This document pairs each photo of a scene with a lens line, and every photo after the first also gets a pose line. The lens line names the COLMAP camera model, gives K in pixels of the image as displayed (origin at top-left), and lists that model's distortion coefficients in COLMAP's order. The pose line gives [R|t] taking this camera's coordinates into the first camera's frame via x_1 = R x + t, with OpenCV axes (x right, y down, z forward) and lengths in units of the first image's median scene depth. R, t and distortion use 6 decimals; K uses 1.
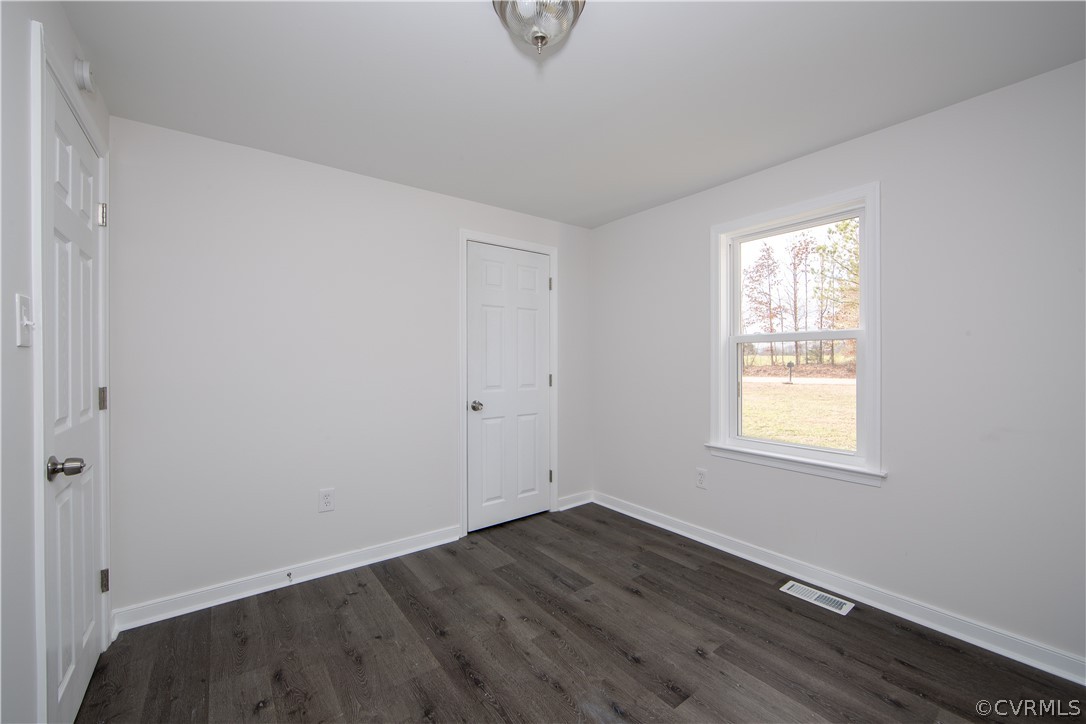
lens RADIAL K [[441.0, 0, 543.7], [0, 441.0, 356.8], [0, 0, 1]] dist [-0.003692, -0.000372]
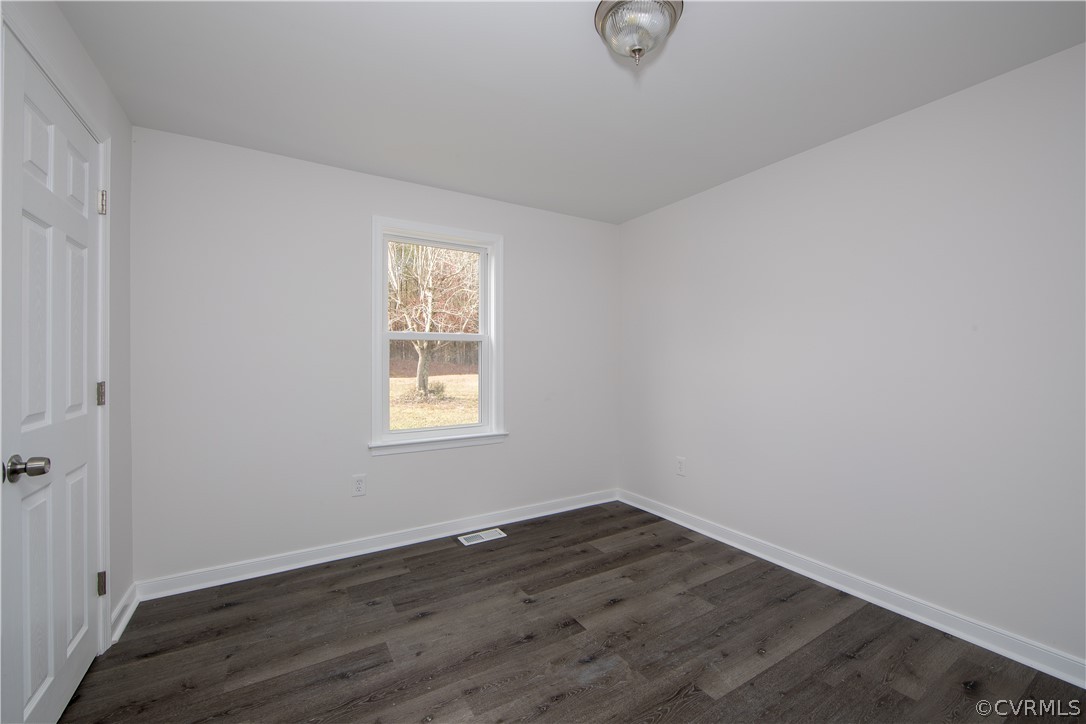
lens RADIAL K [[441.0, 0, 546.6], [0, 441.0, 356.1], [0, 0, 1]] dist [-0.003692, -0.000372]
pose [[0.075352, 0.017567, 0.997002, -0.641803], [-0.010518, 0.999803, -0.016822, 0.026815], [-0.997101, -0.009219, 0.075522, 0.671793]]
